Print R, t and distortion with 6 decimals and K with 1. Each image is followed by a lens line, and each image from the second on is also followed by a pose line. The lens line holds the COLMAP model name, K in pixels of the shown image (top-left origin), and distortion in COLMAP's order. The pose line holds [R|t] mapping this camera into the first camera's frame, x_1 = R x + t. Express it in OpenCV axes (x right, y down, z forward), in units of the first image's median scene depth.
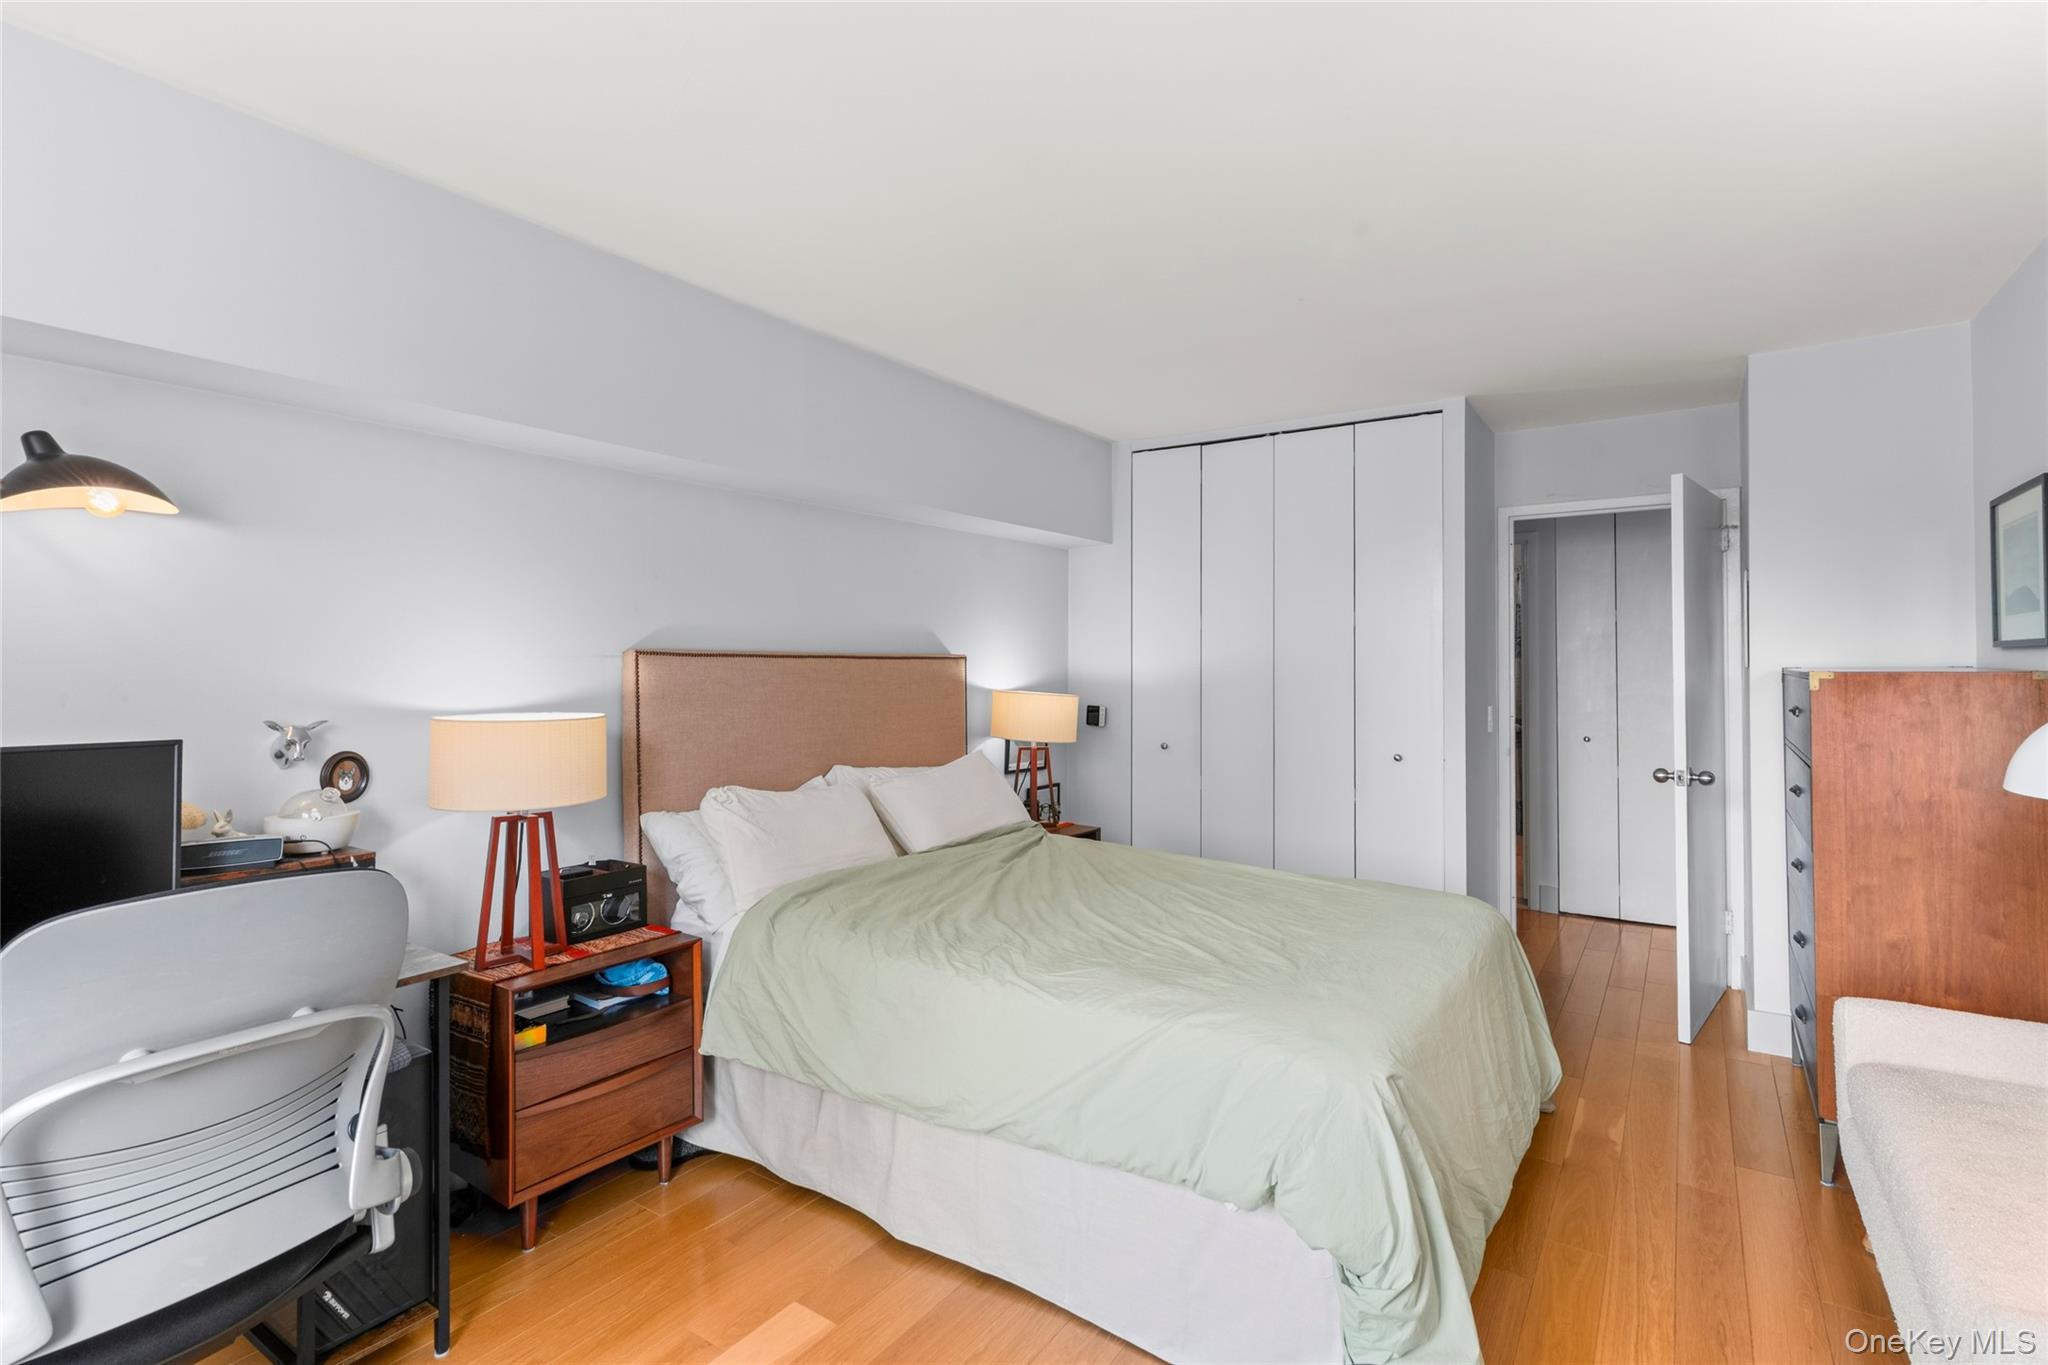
lens RADIAL K [[957.9, 0, 1011.5], [0, 957.9, 654.3], [0, 0, 1]] dist [0.000999, 0.000282]
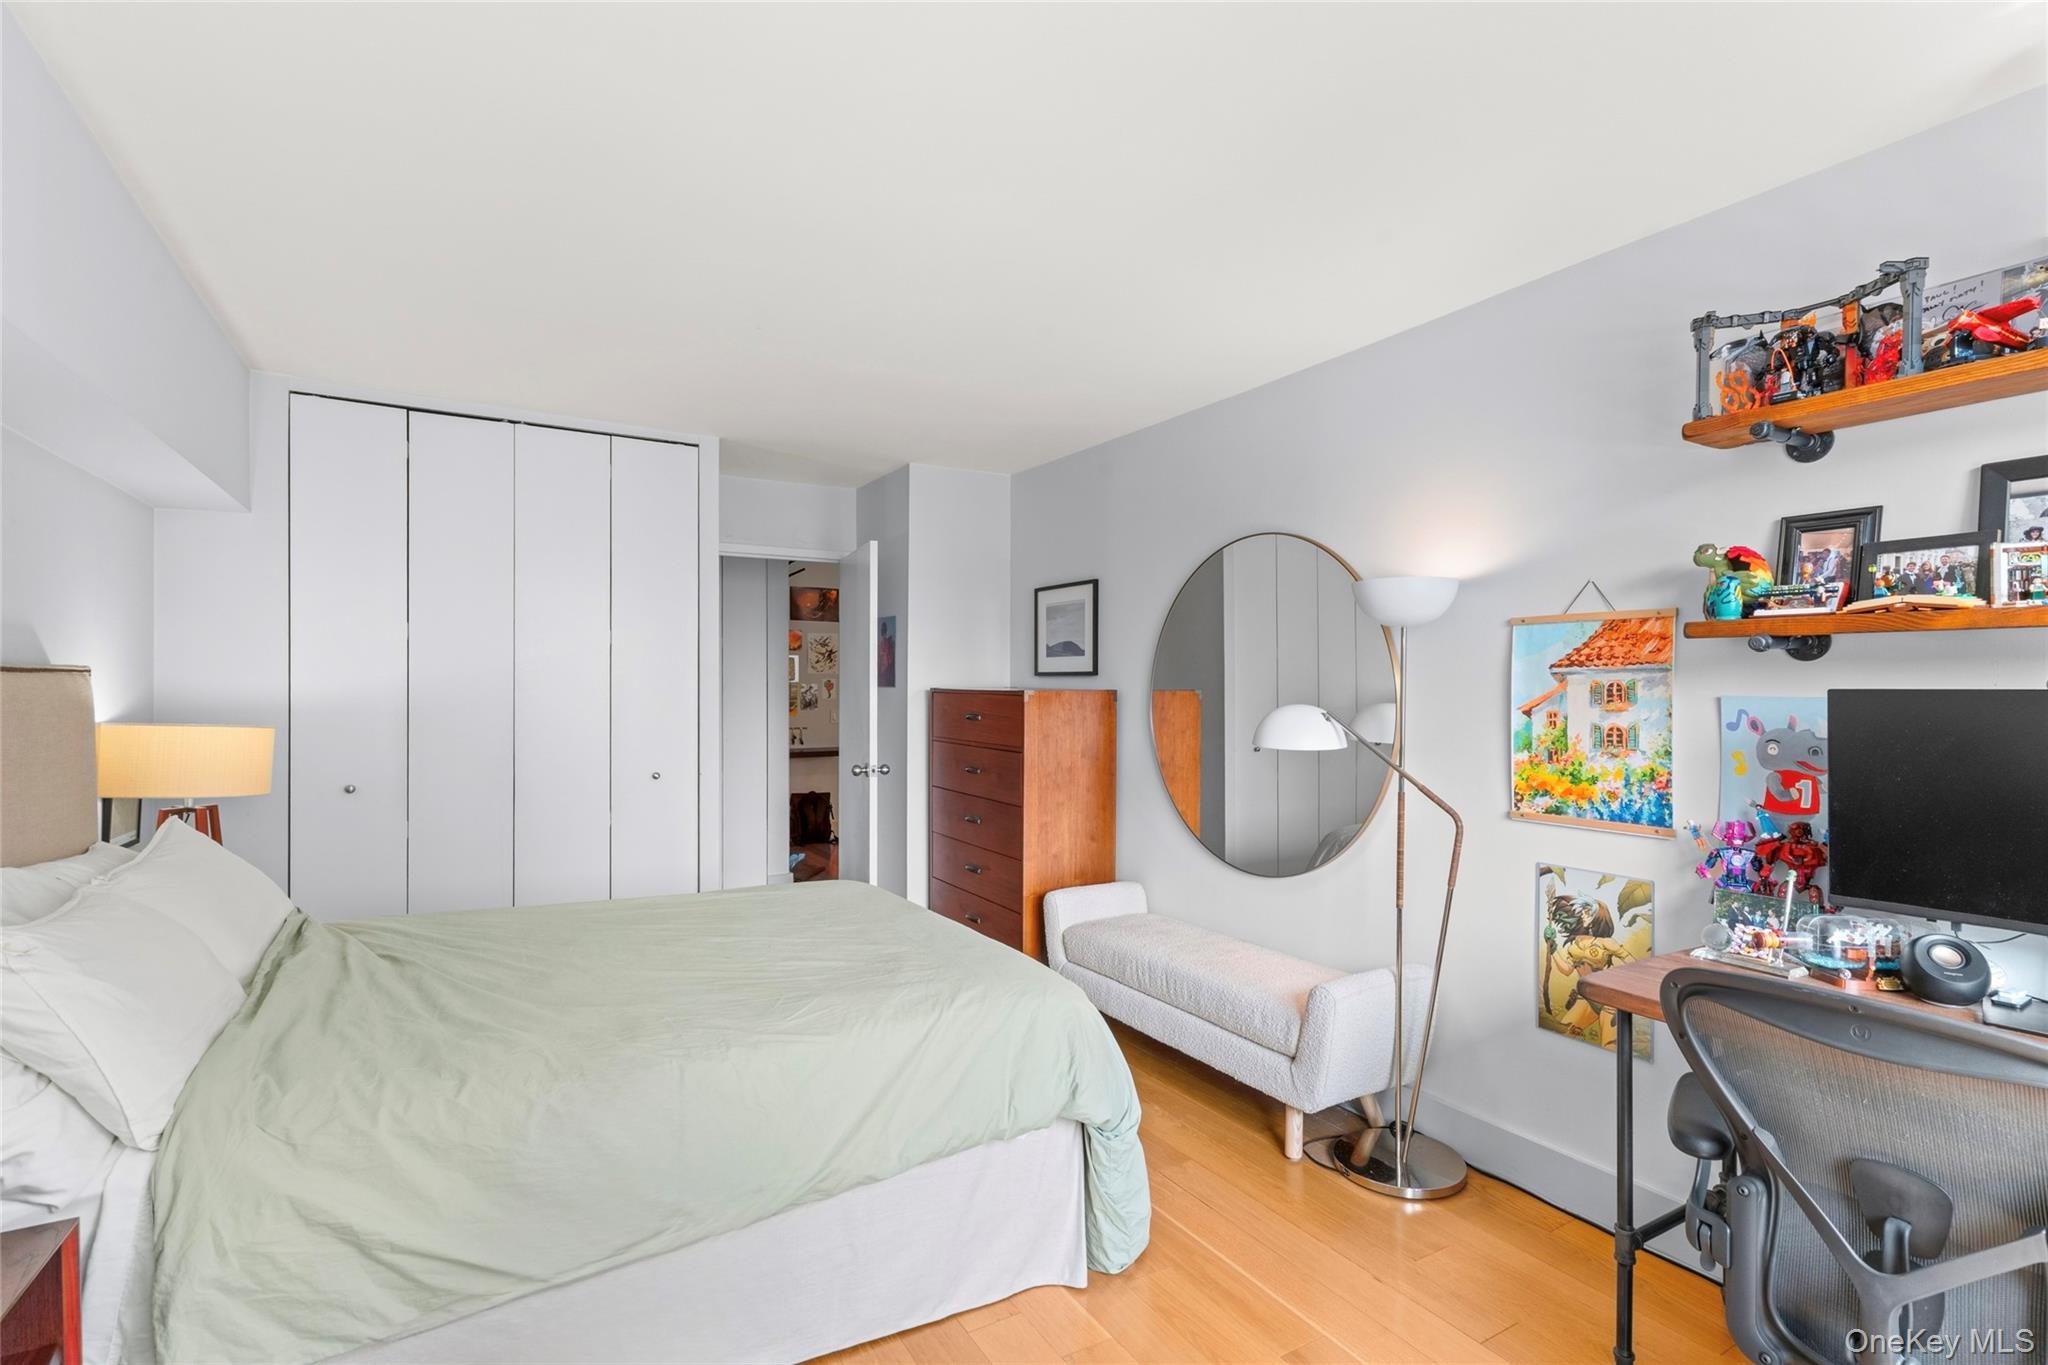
lens RADIAL K [[973.0, 0, 1031.8], [0, 973.0, 688.9], [0, 0, 1]] dist [0.001834, 0.000493]
pose [[0.415394, -0.001143, 0.909641, -0.613758], [-0.014254, 0.999868, 0.007765, 0.003416], [-0.909530, -0.016192, 0.415323, 0.342886]]
